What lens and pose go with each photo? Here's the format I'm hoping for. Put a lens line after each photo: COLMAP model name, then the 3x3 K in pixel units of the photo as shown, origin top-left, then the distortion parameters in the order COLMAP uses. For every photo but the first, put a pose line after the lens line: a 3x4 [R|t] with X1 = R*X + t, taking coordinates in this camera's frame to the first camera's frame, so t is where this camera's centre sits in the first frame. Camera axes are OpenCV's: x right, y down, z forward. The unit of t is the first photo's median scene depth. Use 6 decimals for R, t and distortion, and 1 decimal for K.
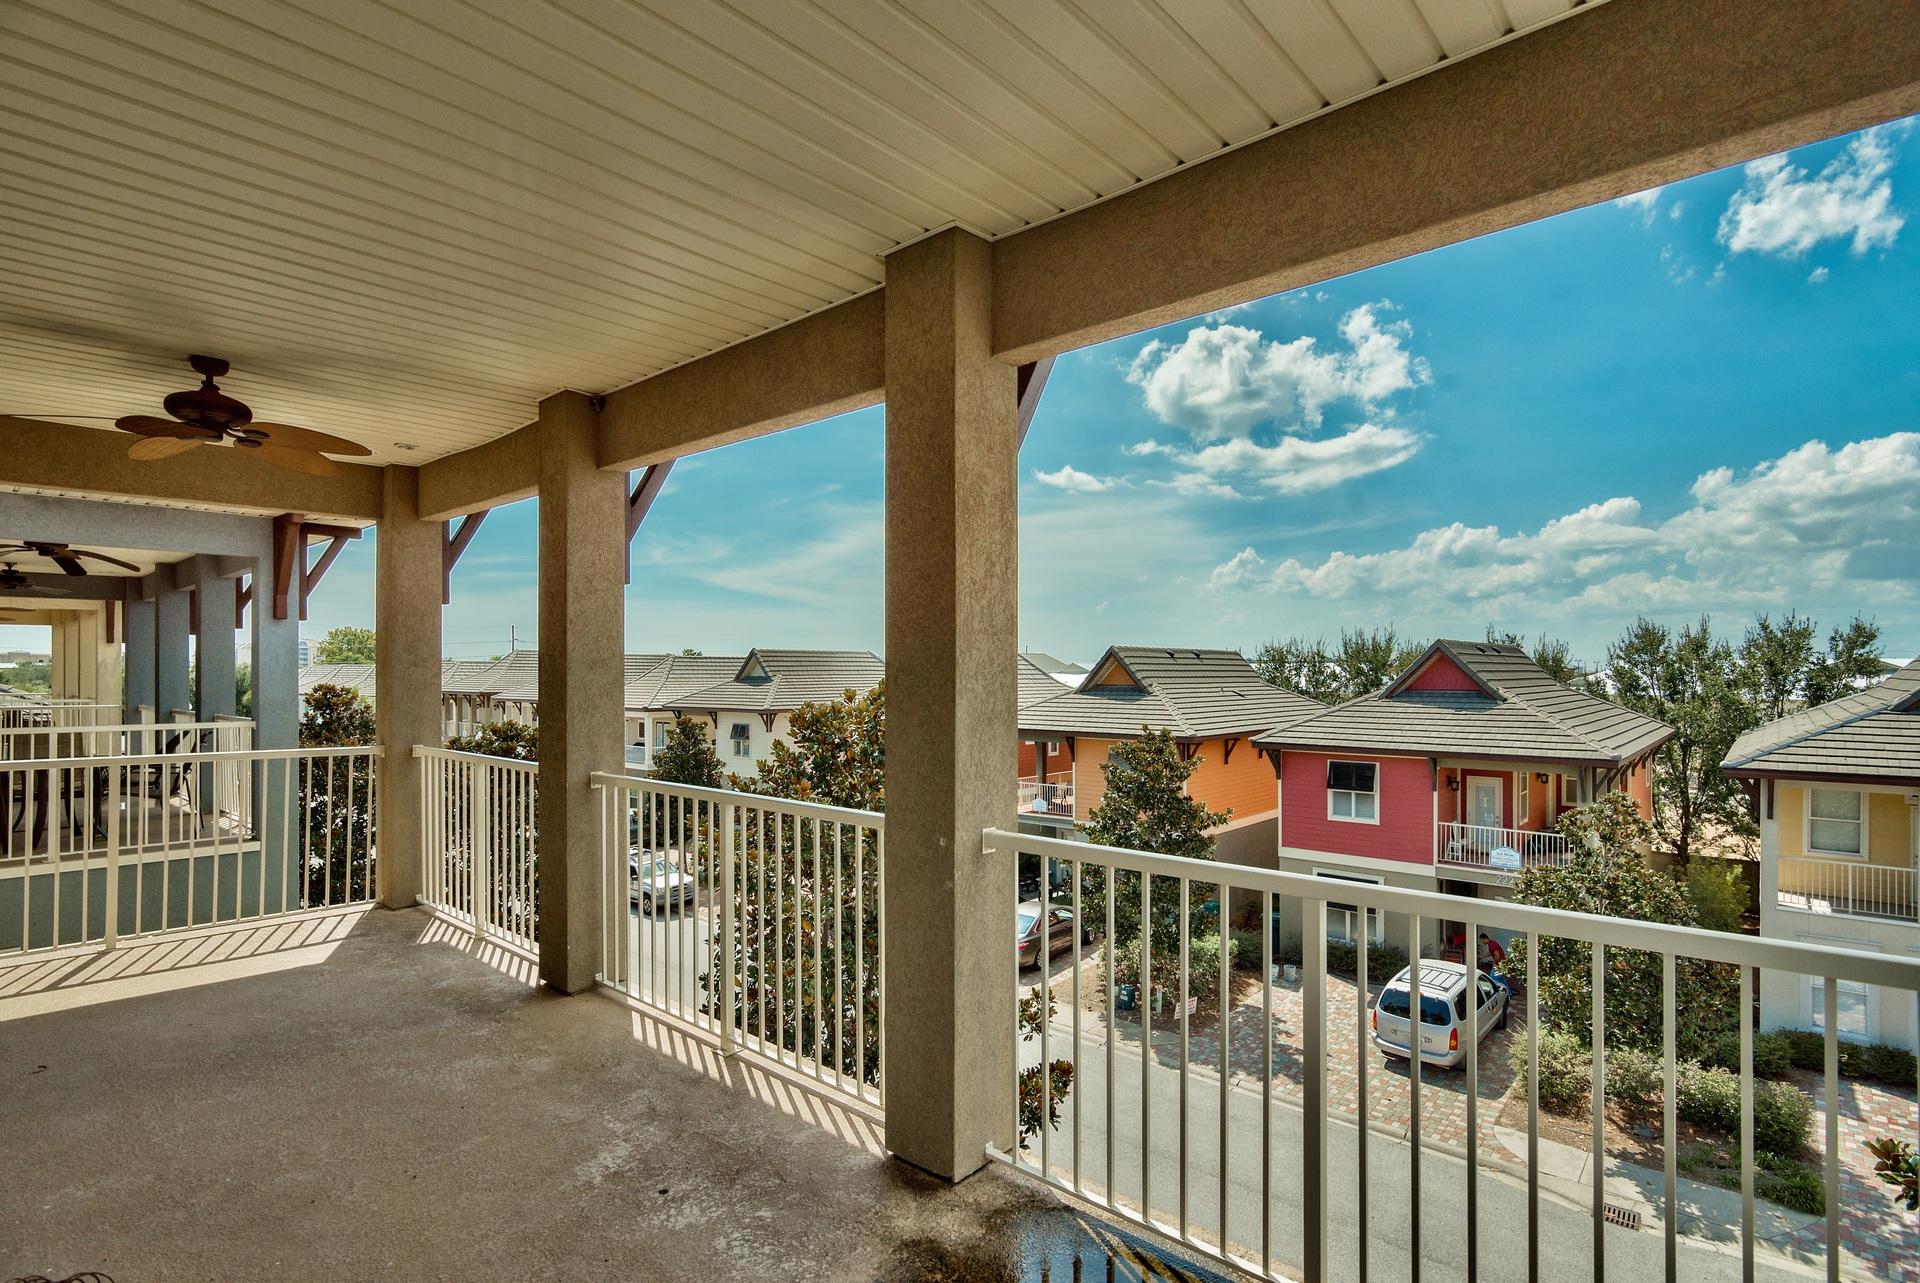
lens RADIAL K [[945.2, 0, 952.0], [0, 945.2, 654.3], [0, 0, 1]] dist [-0.000197, -0.000048]
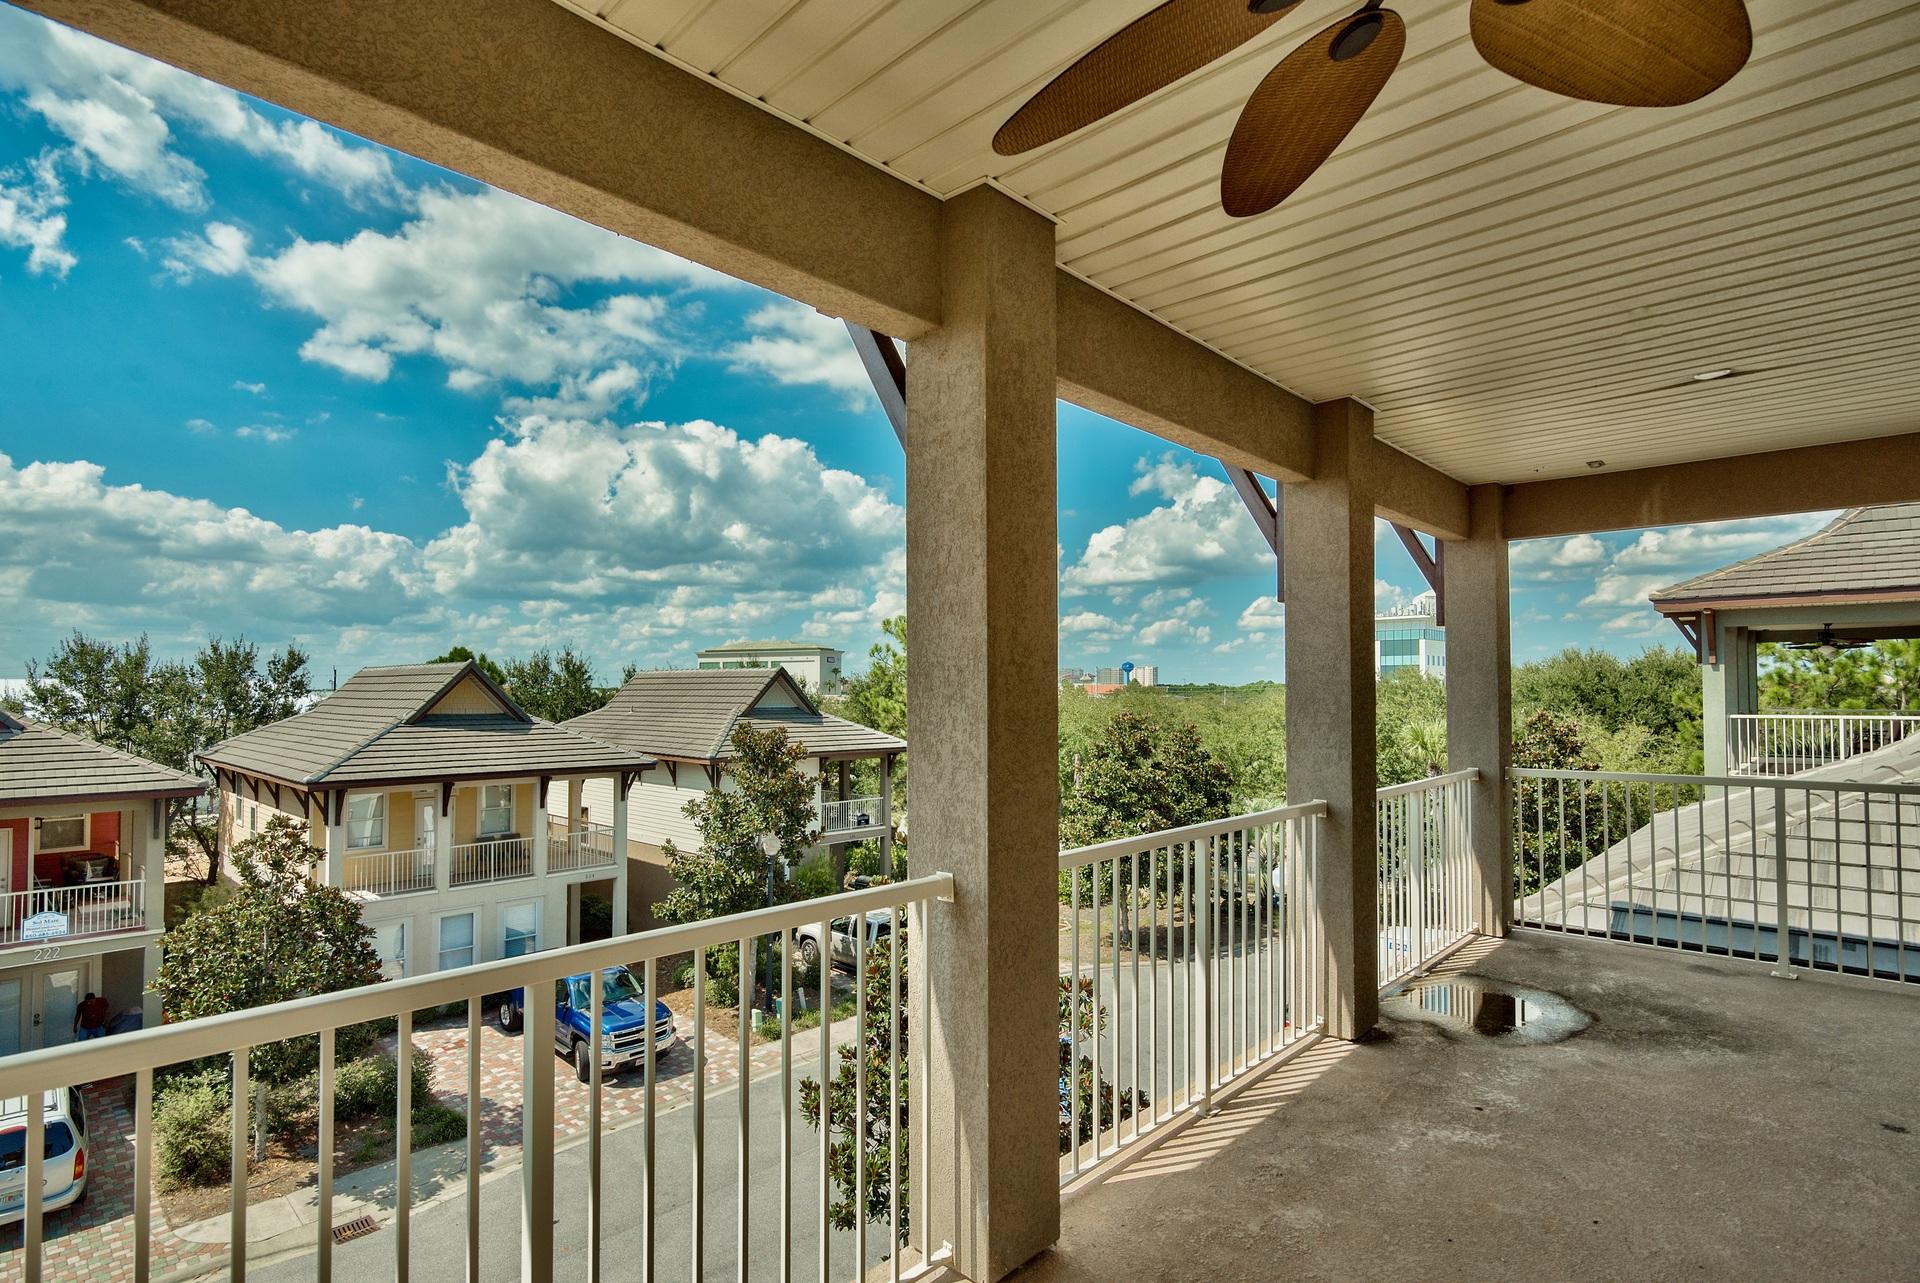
lens RADIAL K [[952.9, 0, 960.0], [0, 952.9, 641.5], [0, 0, 1]] dist [-0.010602, 0.001977]
pose [[0.030119, 0.051380, 0.998225, -0.279499], [-0.016442, 0.998568, -0.050902, 0.004540], [-0.999411, -0.014880, 0.030921, 0.287849]]
